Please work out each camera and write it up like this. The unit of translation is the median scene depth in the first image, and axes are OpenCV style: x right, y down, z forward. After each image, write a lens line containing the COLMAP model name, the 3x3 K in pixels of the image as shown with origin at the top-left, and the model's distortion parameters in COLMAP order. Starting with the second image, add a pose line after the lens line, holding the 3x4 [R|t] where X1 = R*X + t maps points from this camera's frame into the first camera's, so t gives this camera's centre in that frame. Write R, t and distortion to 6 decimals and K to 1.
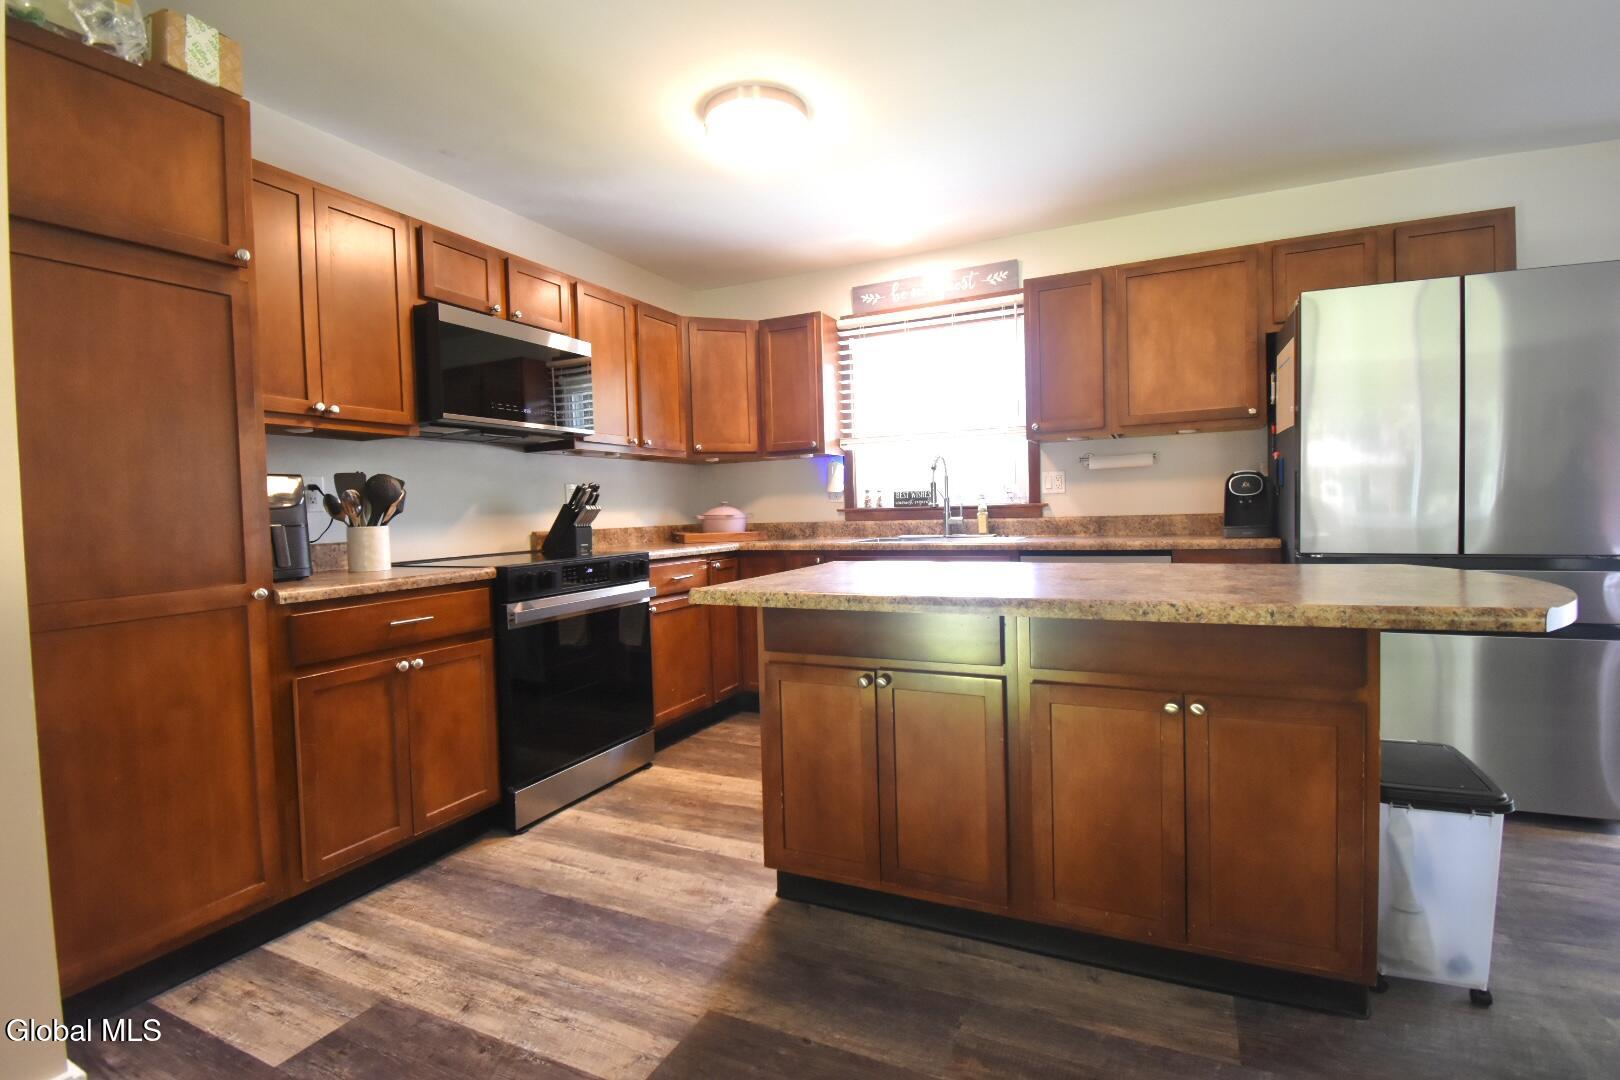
lens RADIAL K [[752.0, 0, 816.0], [0, 752.0, 535.2], [0, 0, 1]] dist [-0.001417, -0.000543]
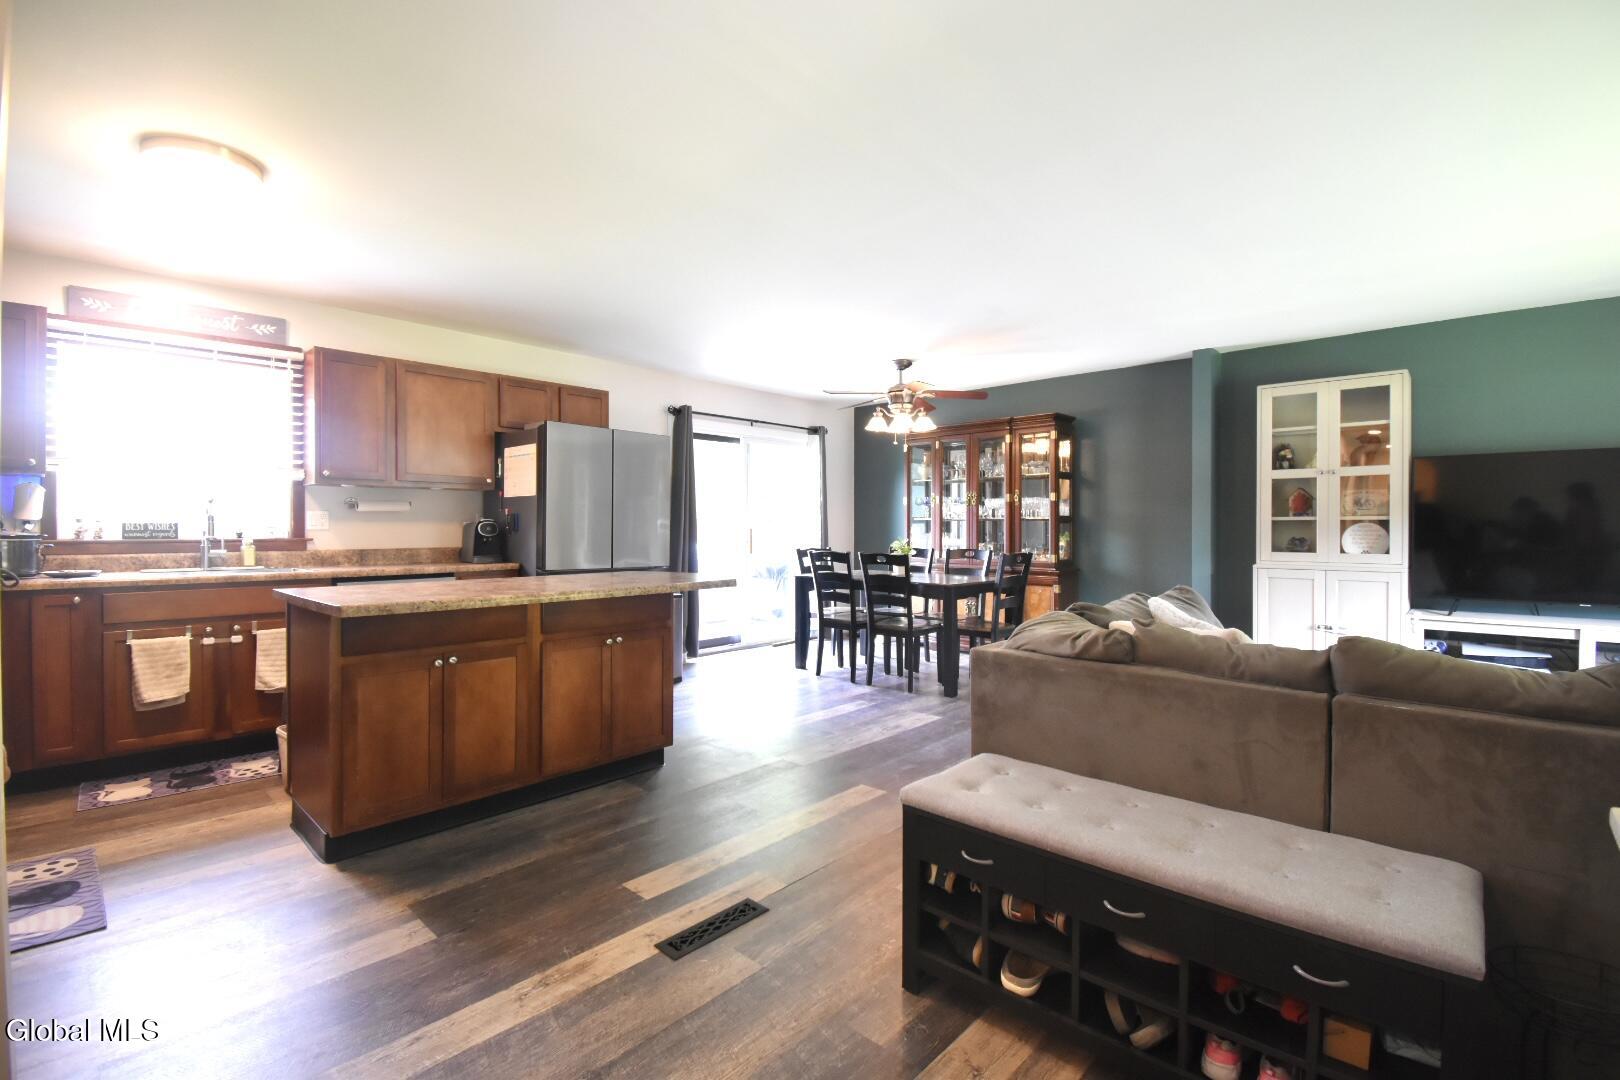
lens RADIAL K [[717.5, 0, 805.3], [0, 717.5, 527.6], [0, 0, 1]] dist [0.016130, -0.023235]
pose [[0.315694, 0.029206, 0.948411, -0.569090], [0.025398, 0.998908, -0.039215, 0.004023], [-0.948521, 0.036467, 0.314608, -0.065348]]
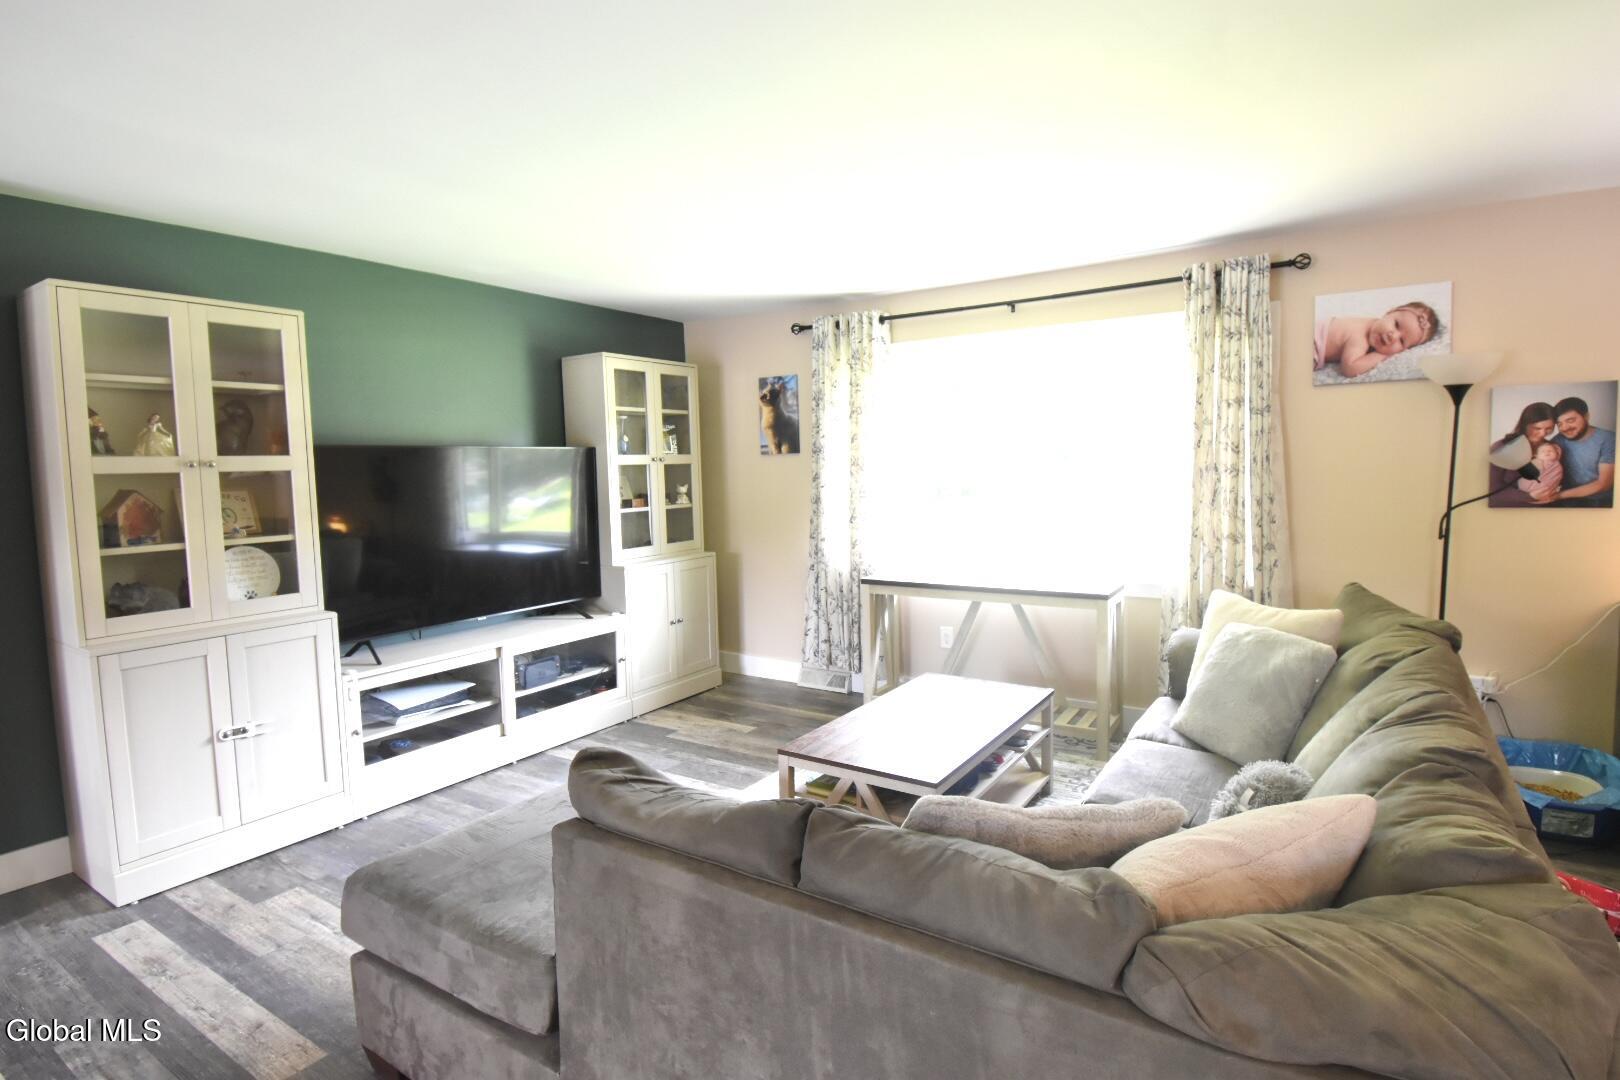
lens RADIAL K [[826.2, 0, 813.2], [0, 826.2, 531.7], [0, 0, 1]] dist [0.012843, -0.019593]
pose [[-0.989659, 0.042513, 0.136993, 0.256565], [0.058200, 0.991933, 0.112615, -0.118553], [-0.131100, 0.119424, -0.984150, 0.217397]]
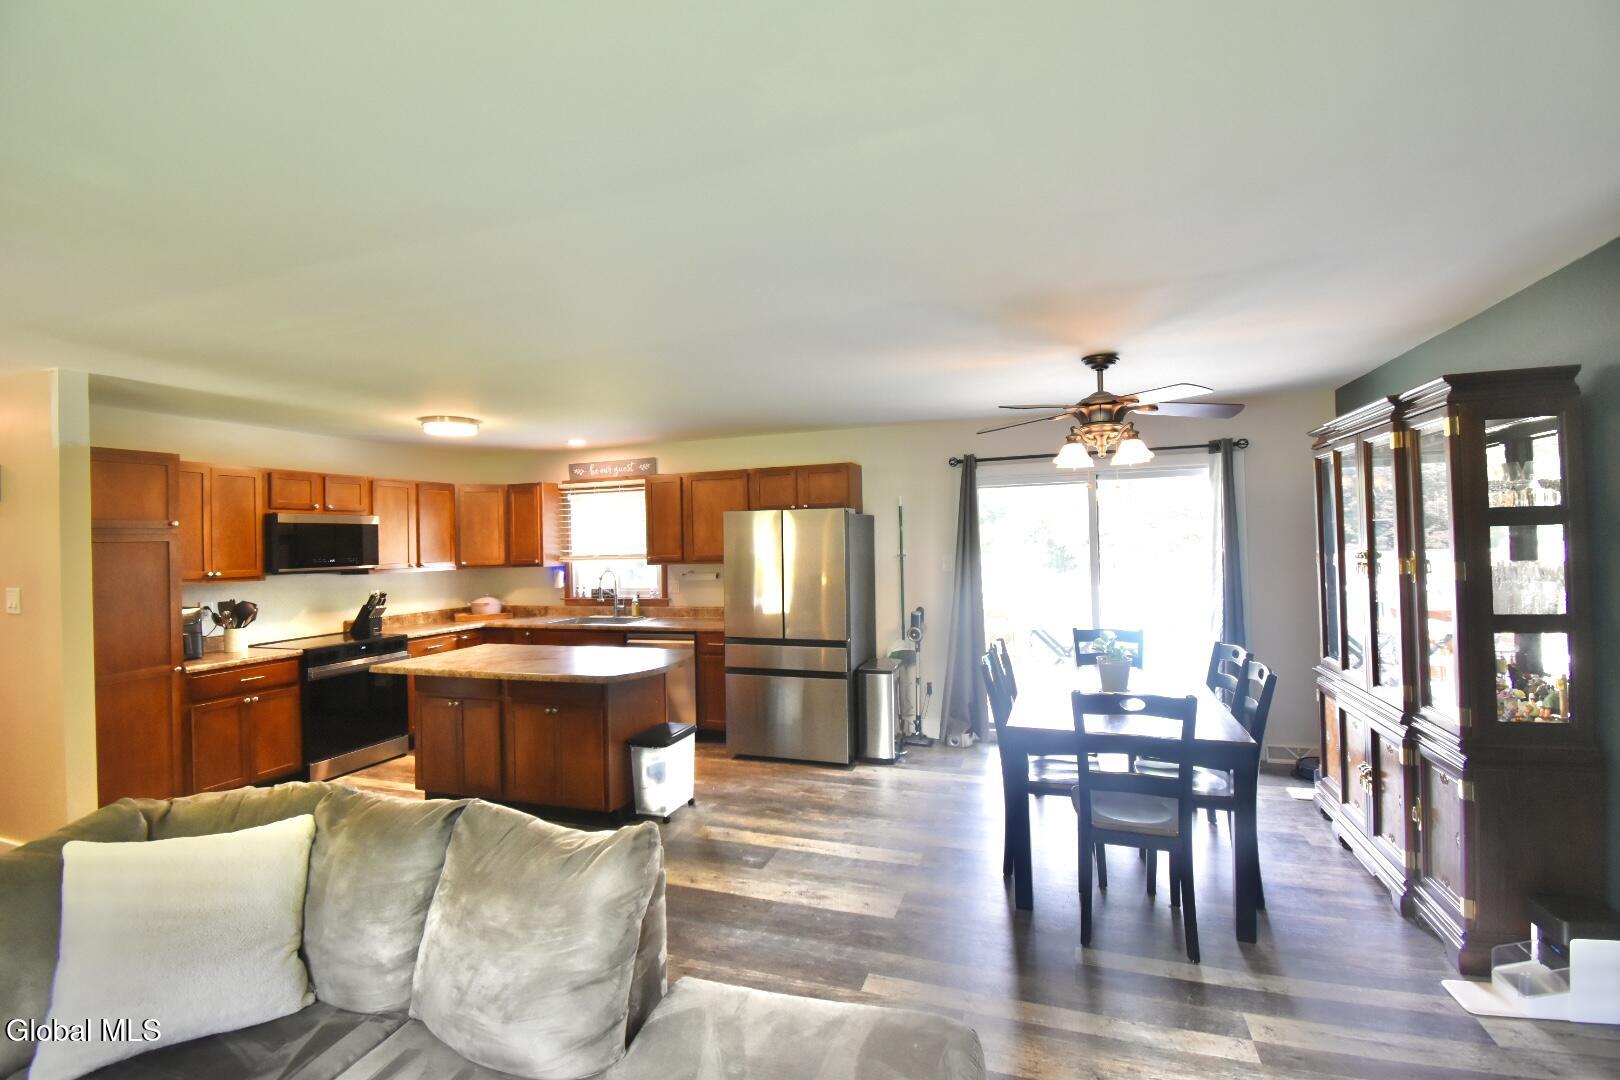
lens RADIAL K [[706.2, 0, 807.1], [0, 706.2, 536.5], [0, 0, 1]] dist [0.016900, -0.022632]
pose [[0.995027, 0.005549, 0.099448, 0.526061], [-0.000801, 0.998860, -0.047728, -0.123764], [-0.099599, 0.047411, 0.993897, -0.742322]]
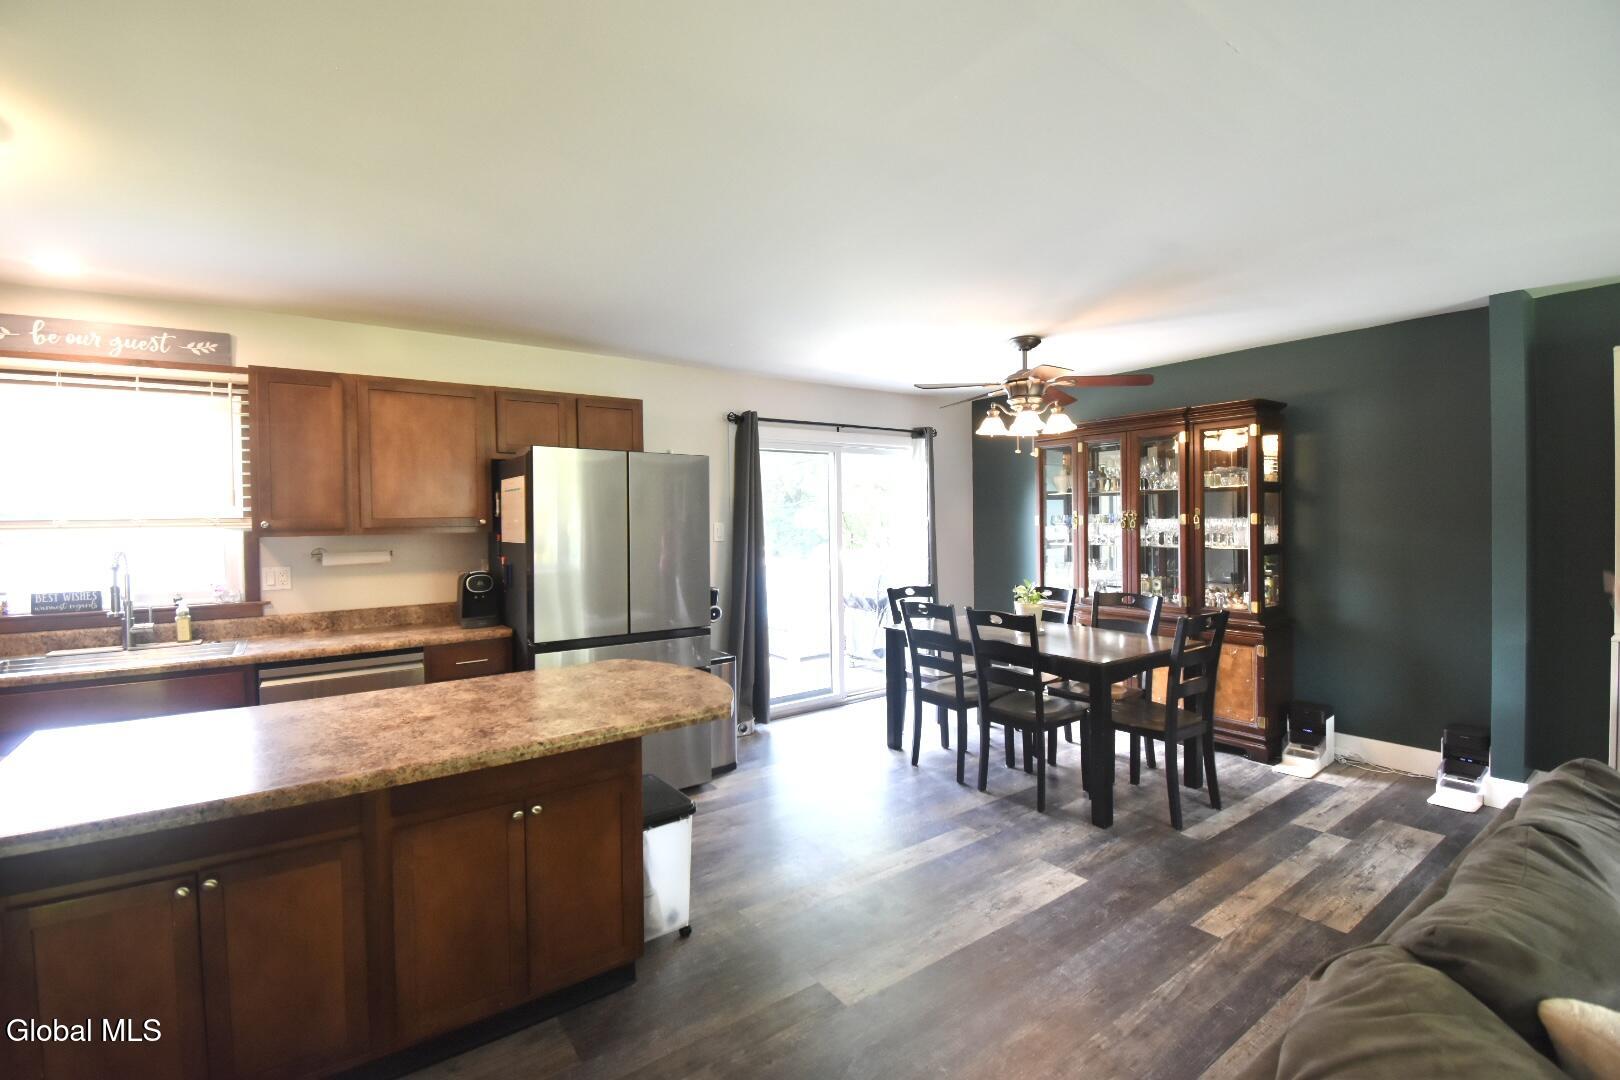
lens RADIAL K [[717.5, 0, 805.3], [0, 717.5, 527.6], [0, 0, 1]] dist [0.016130, -0.023235]
pose [[0.490440, 0.012878, 0.871380, -0.166998], [0.033383, 0.998879, -0.033551, -0.093306], [-0.870835, 0.045544, 0.489461, -0.023150]]
